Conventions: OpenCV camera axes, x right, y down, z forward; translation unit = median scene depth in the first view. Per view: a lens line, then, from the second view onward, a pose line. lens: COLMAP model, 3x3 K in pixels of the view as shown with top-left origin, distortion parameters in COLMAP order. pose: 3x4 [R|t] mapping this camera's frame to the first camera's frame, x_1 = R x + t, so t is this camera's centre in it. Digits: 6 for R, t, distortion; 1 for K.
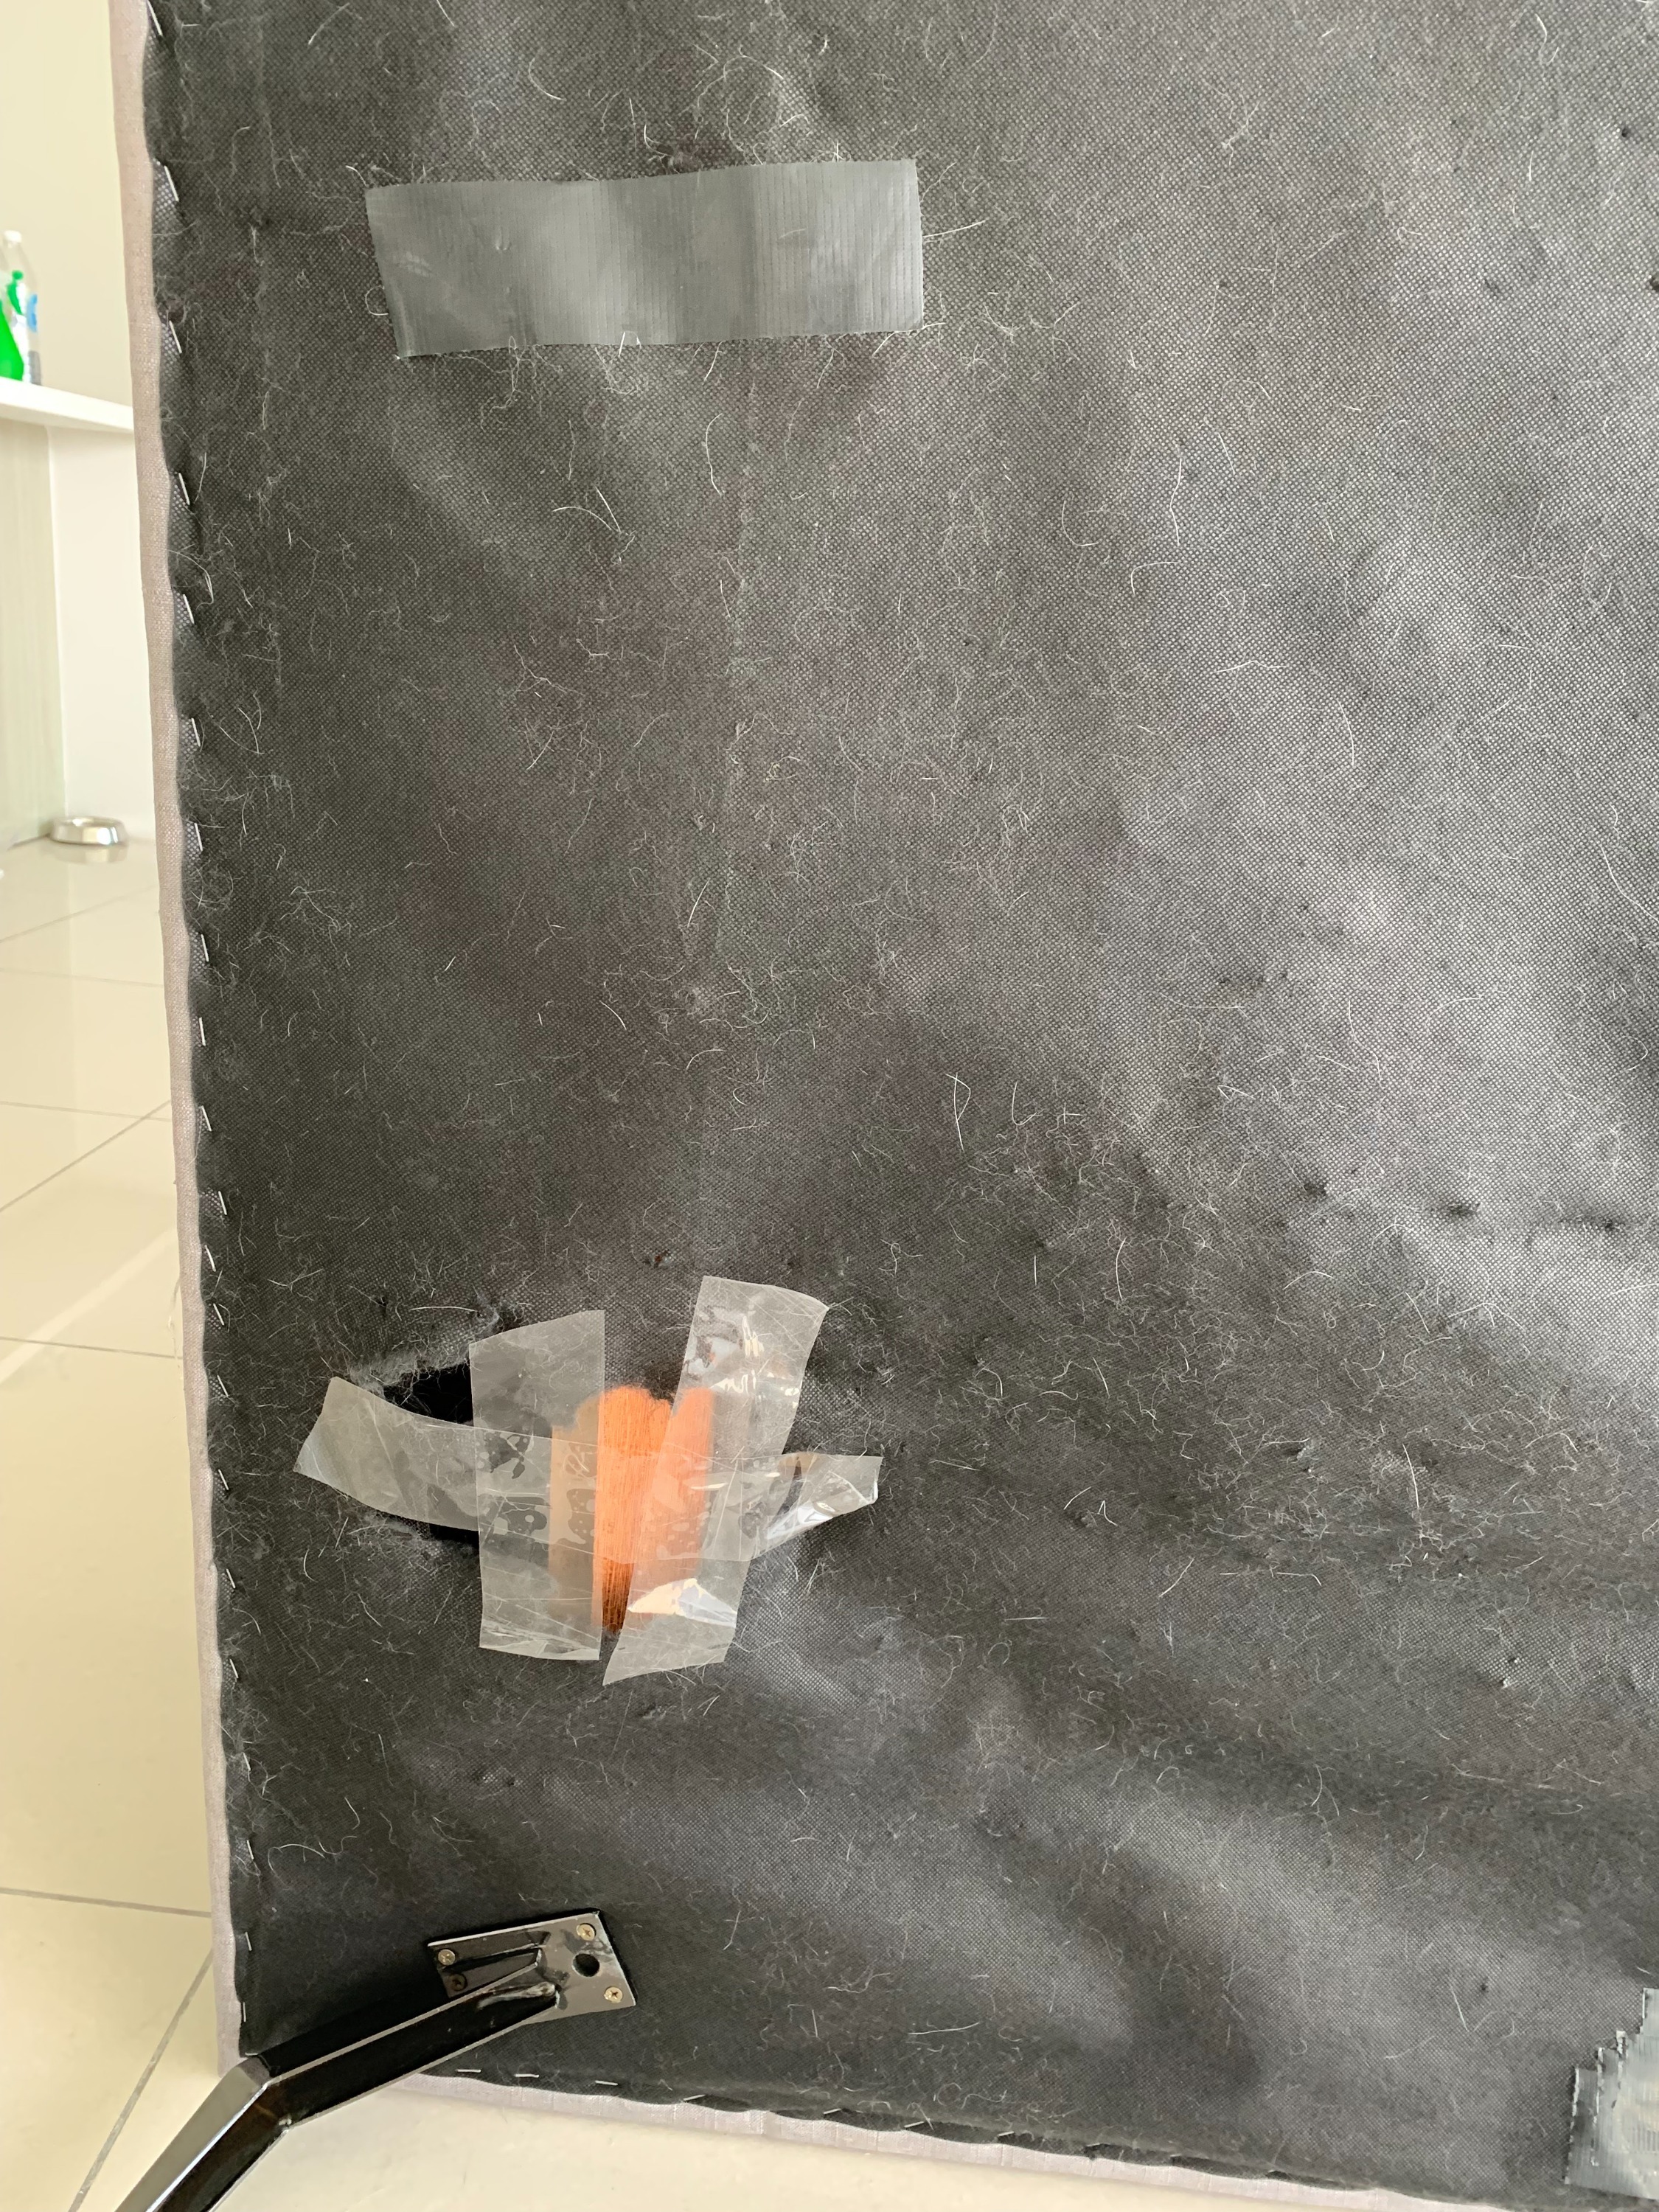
lens RADIAL K [[1667.2, 0, 829.5], [0, 1667.2, 1106.0], [0, 0, 1]] dist [0.013883, -0.003221]
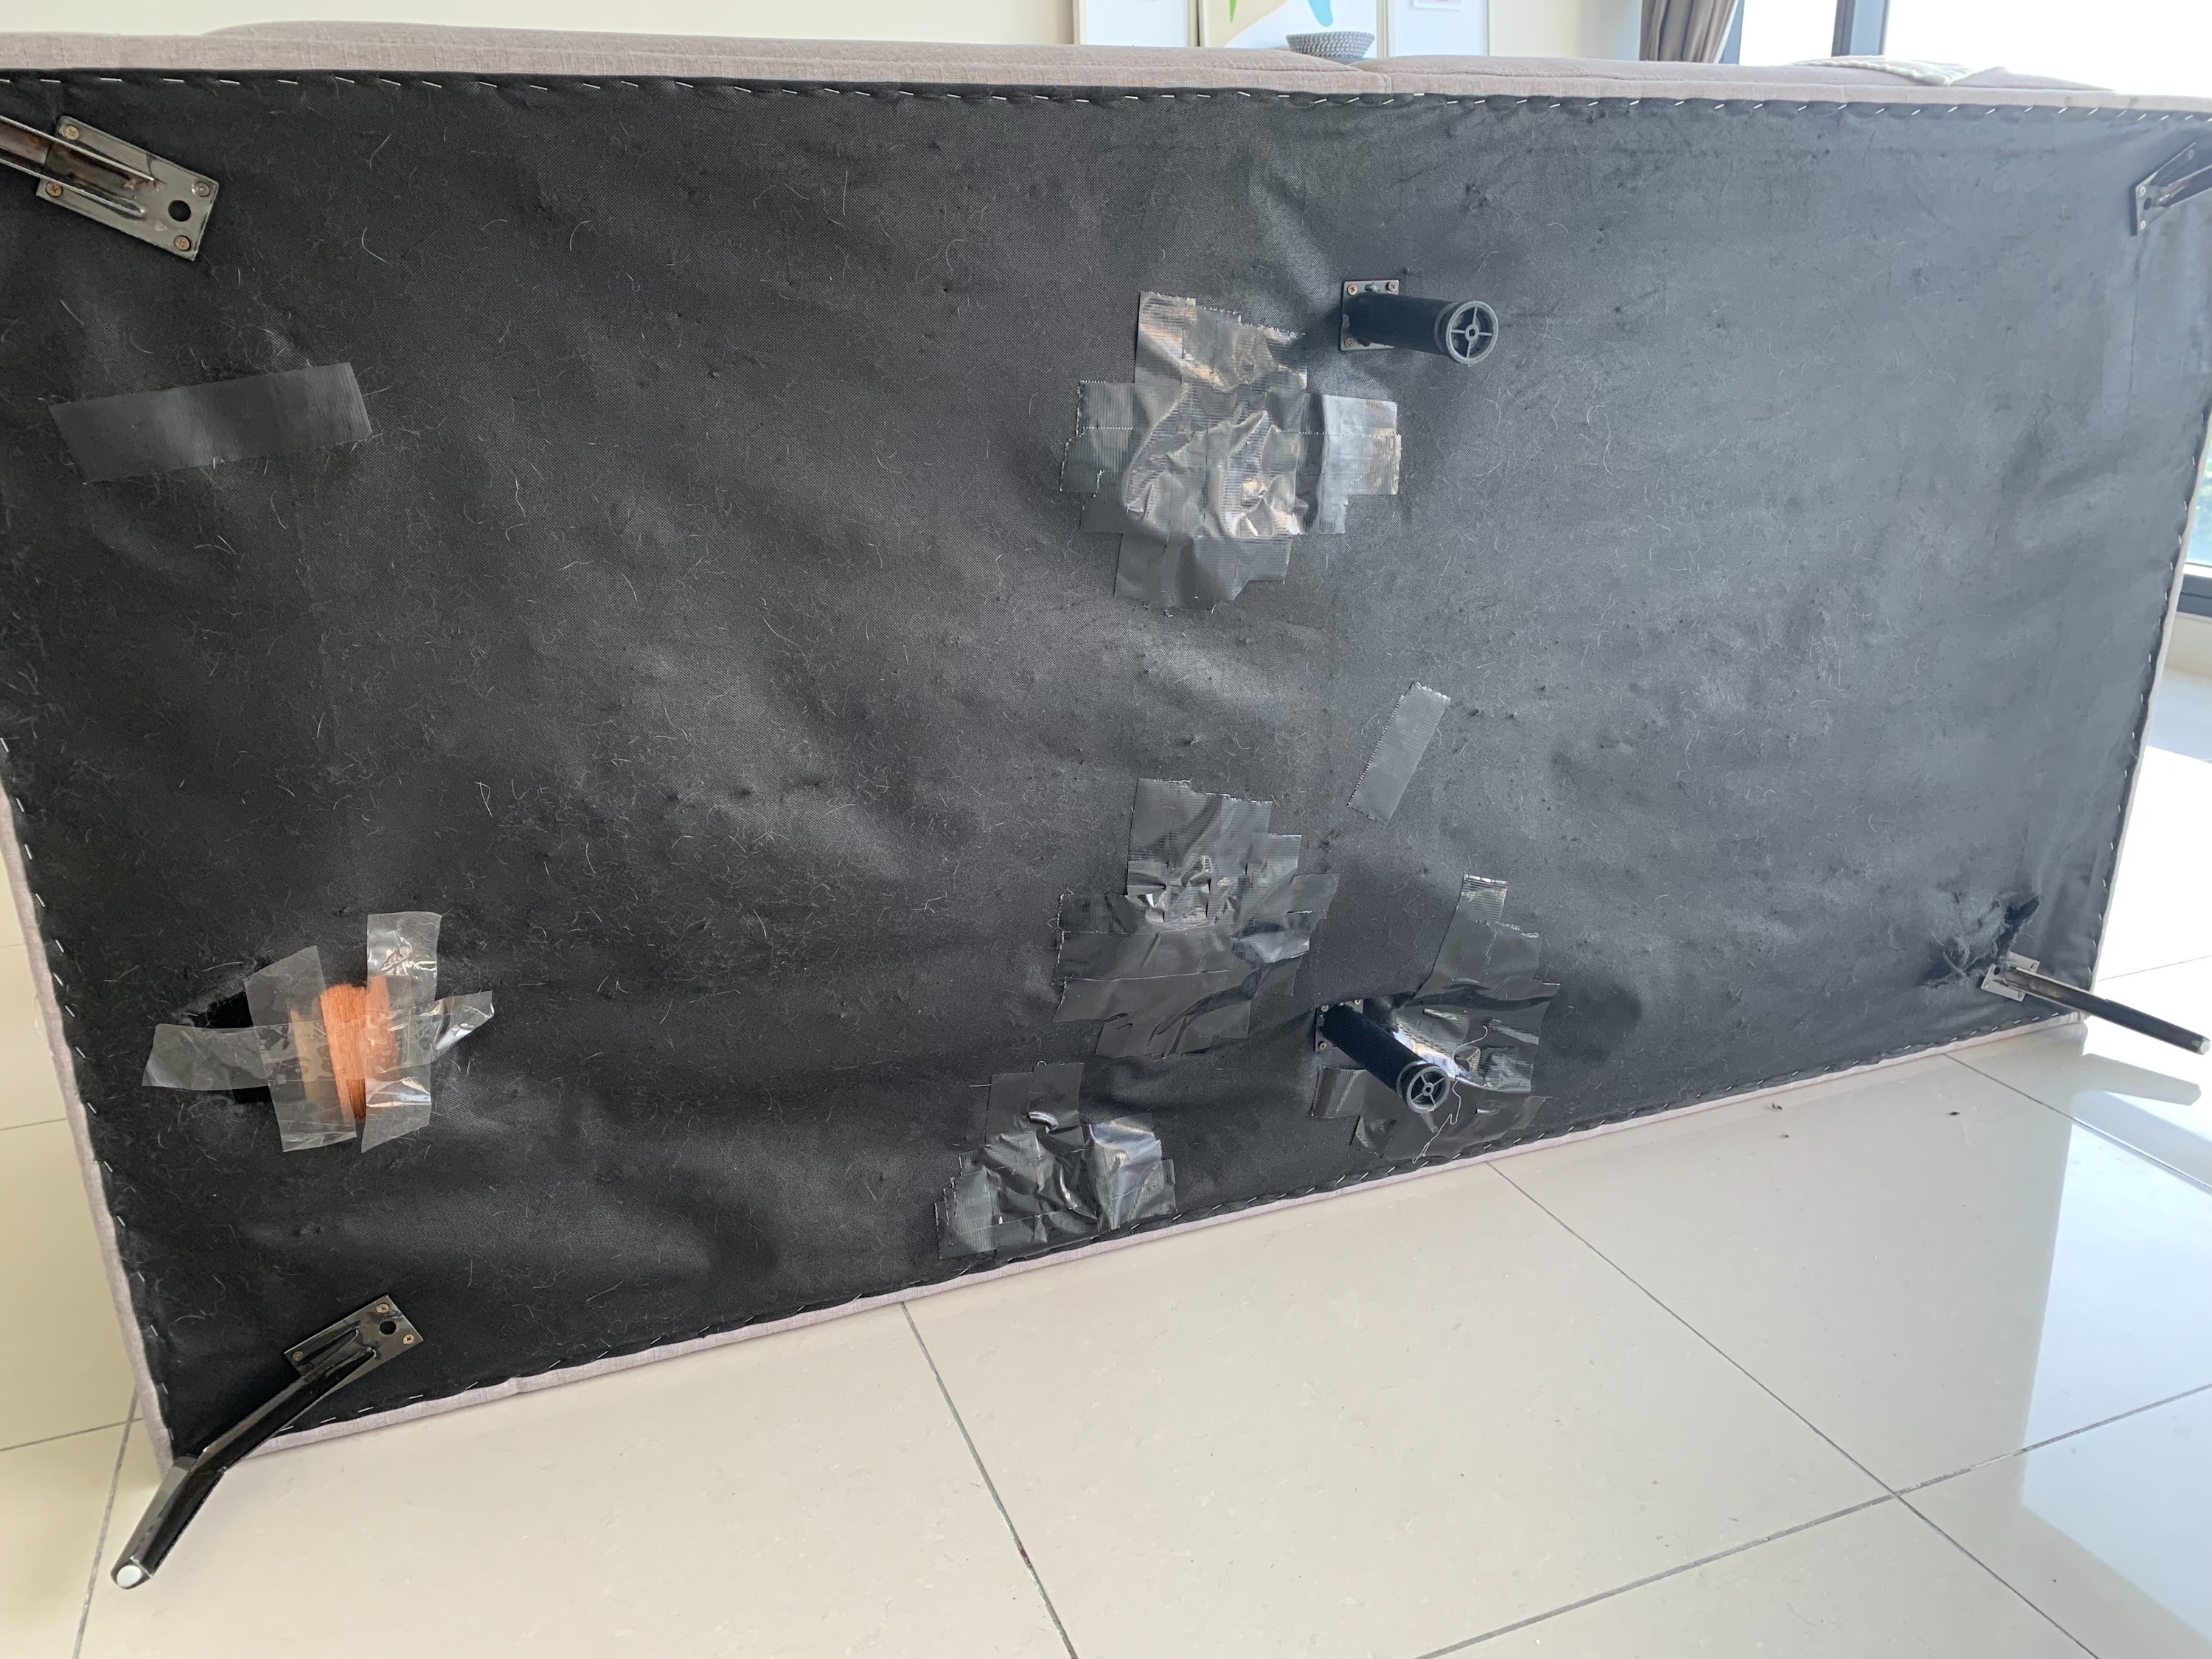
lens RADIAL K [[1667.2, 0, 1106.0], [0, 1667.2, 829.5], [0, 0, 1]] dist [0.013883, -0.003221]
pose [[0.891468, -0.230788, 0.389899, -0.044832], [0.212357, 0.973001, 0.090403, 0.013761], [-0.400236, 0.002206, 0.916409, -1.035585]]
